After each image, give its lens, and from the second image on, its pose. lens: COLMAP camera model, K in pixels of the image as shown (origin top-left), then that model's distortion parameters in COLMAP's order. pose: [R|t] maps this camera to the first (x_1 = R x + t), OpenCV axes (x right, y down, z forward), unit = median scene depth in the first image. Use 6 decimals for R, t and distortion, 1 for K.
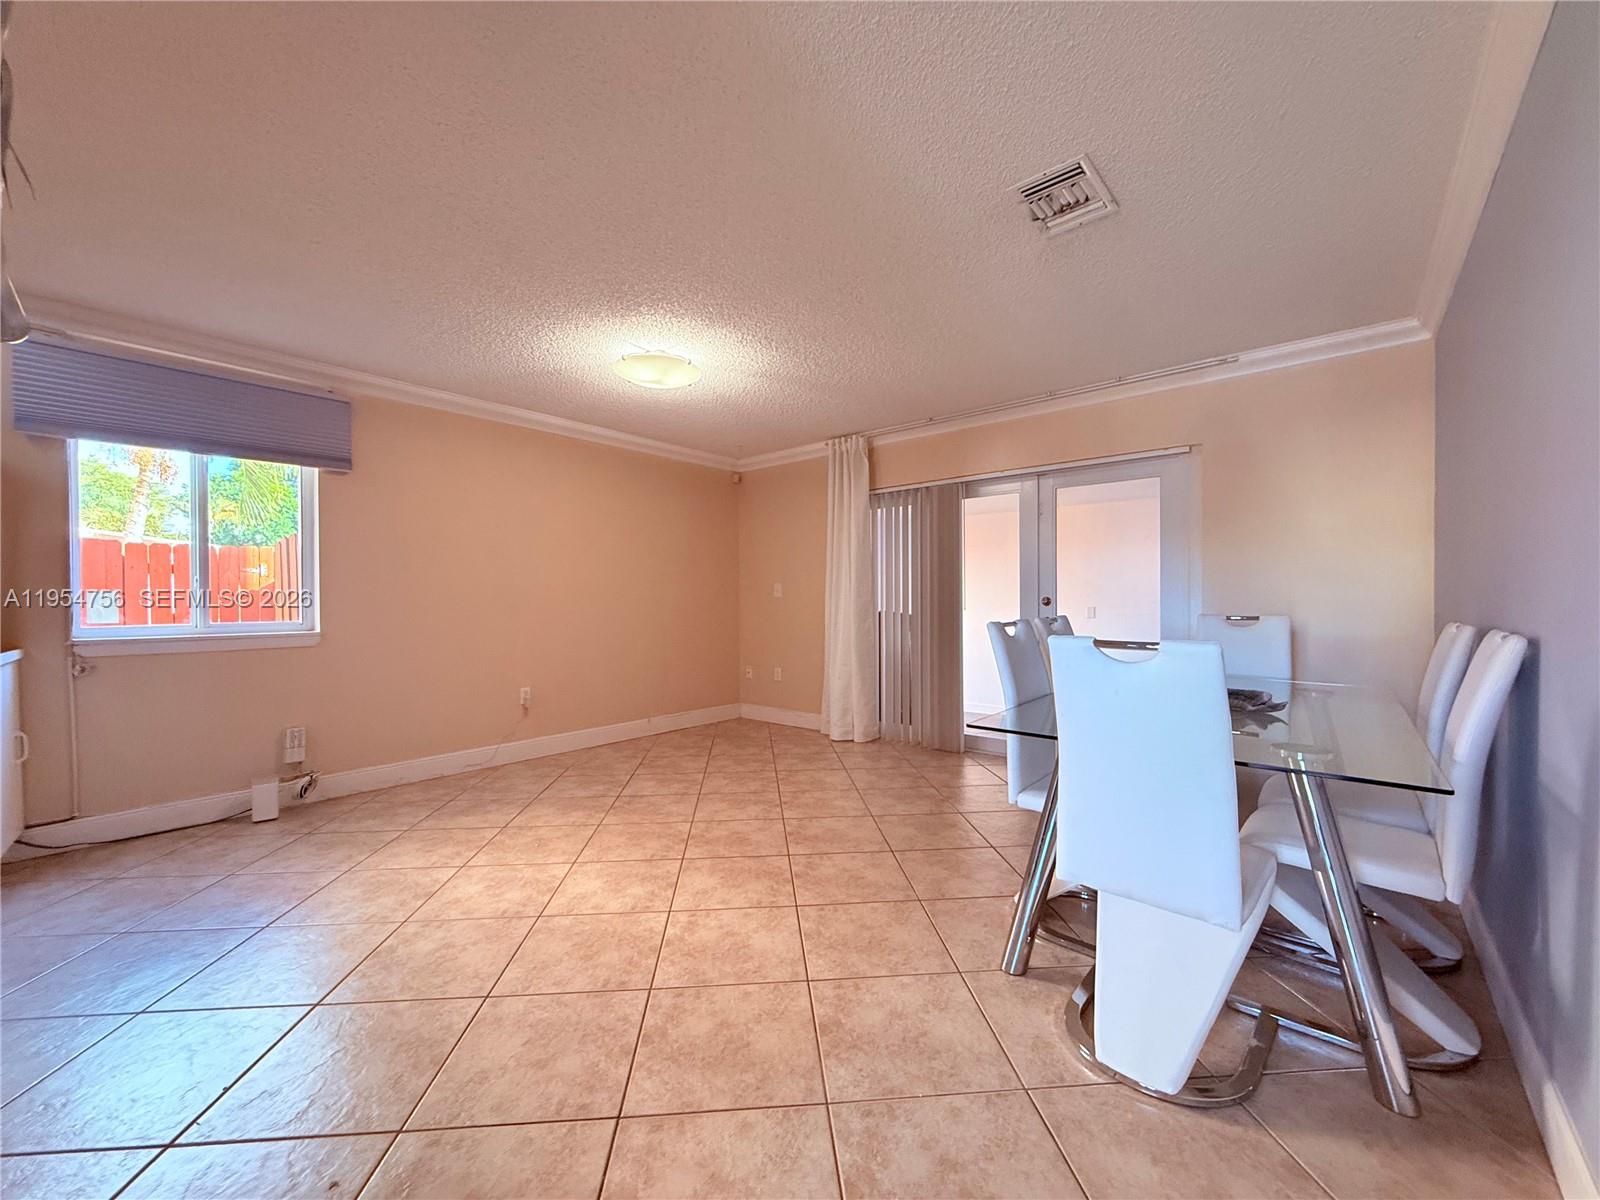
lens RADIAL K [[635.6, 0, 797.2], [0, 635.6, 605.9], [0, 0, 1]] dist [-0.002728, 0.000118]
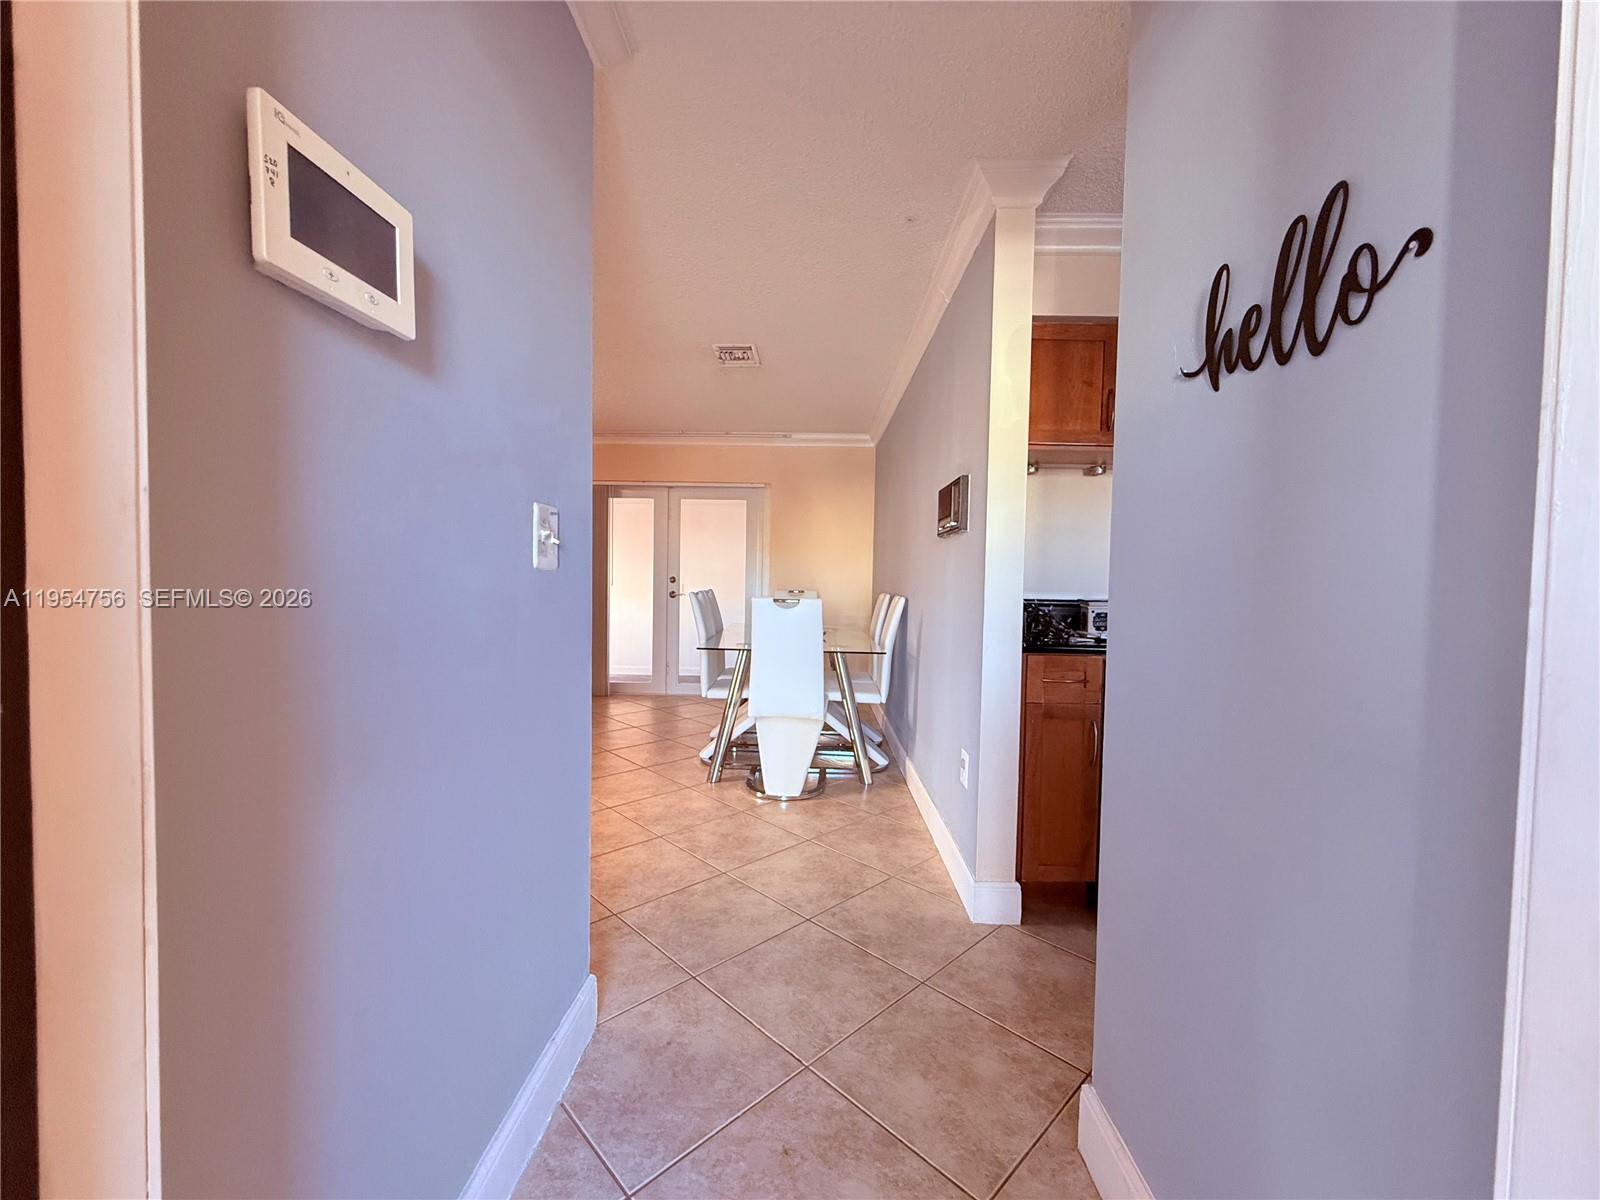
lens RADIAL K [[638.3, 0, 798.8], [0, 638.3, 601.3], [0, 0, 1]] dist [-0.000911, -0.000166]
pose [[0.769446, -0.000661, 0.638711, -0.728803], [-0.017032, 0.999623, 0.021552, 0.013520], [-0.638484, -0.027461, 0.769145, -0.626907]]
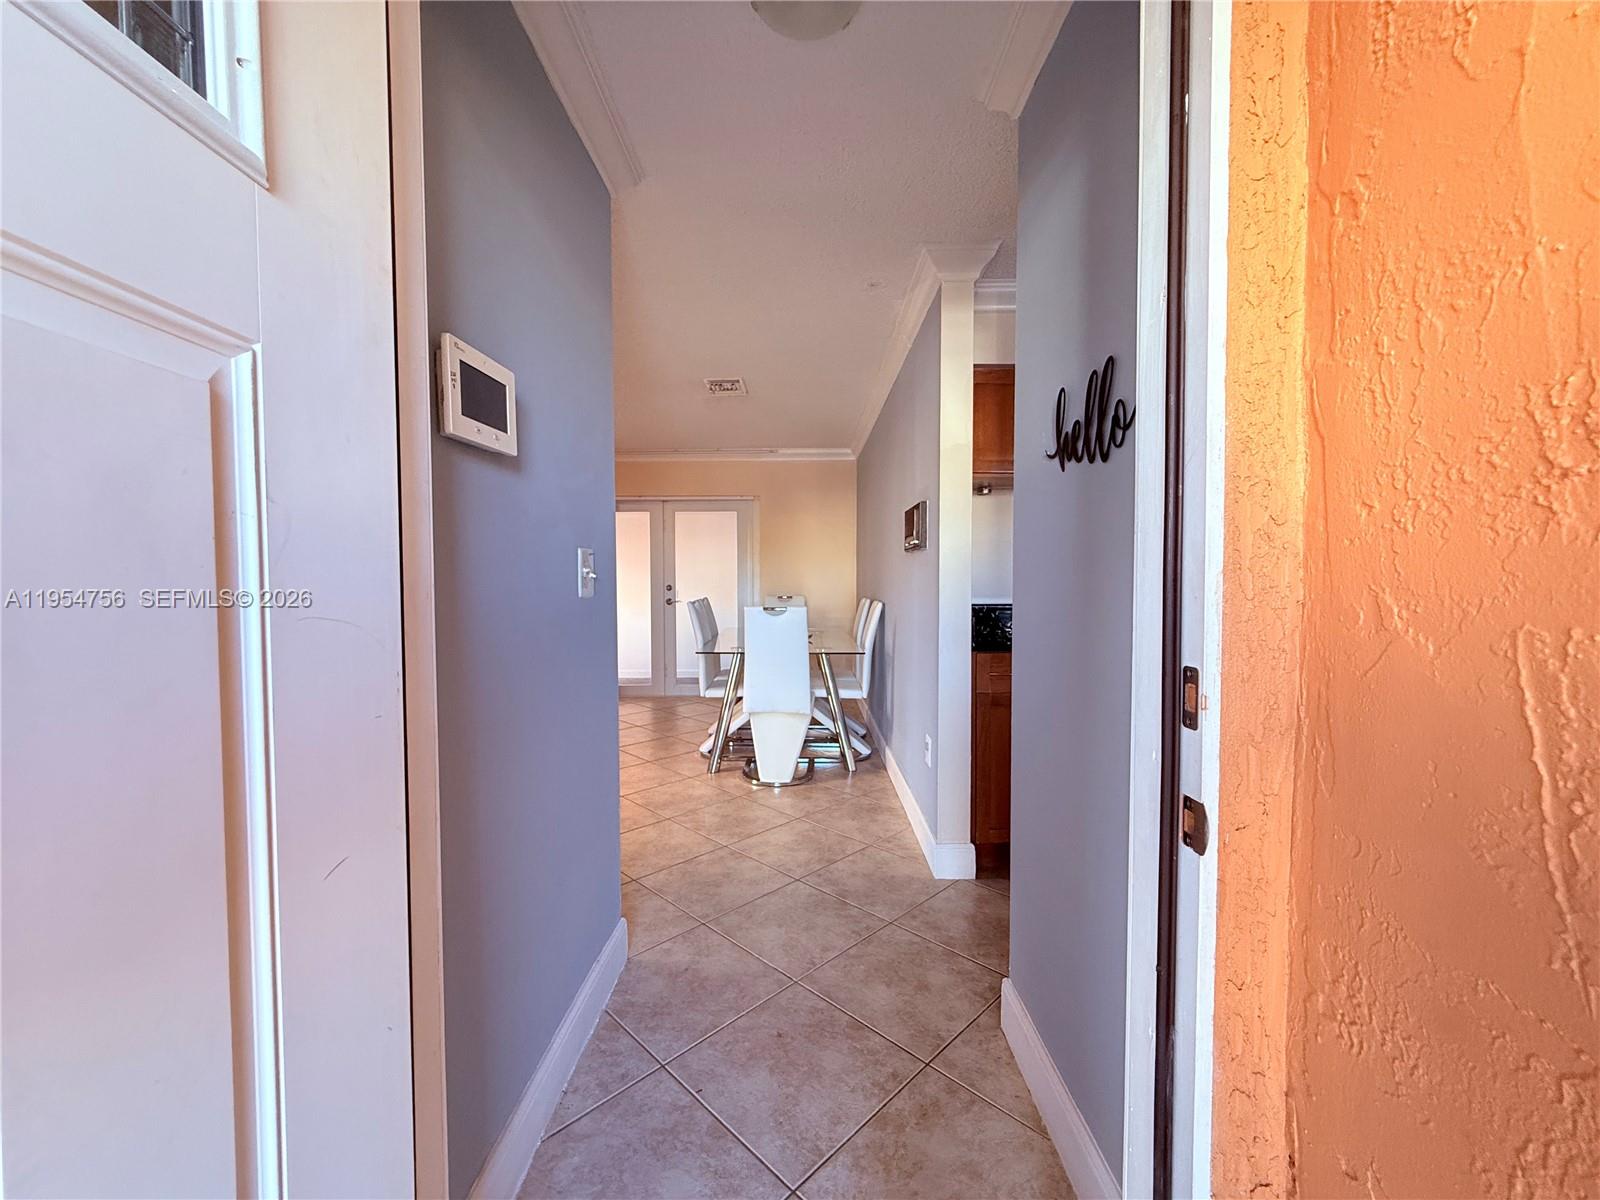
lens RADIAL K [[638.3, 0, 798.8], [0, 638.3, 601.3], [0, 0, 1]] dist [-0.000911, -0.000166]
pose [[0.760870, -0.017232, 0.648675, -0.866911], [0.004108, 0.999755, 0.021739, -0.017235], [-0.648891, -0.013876, 0.760755, -0.816605]]
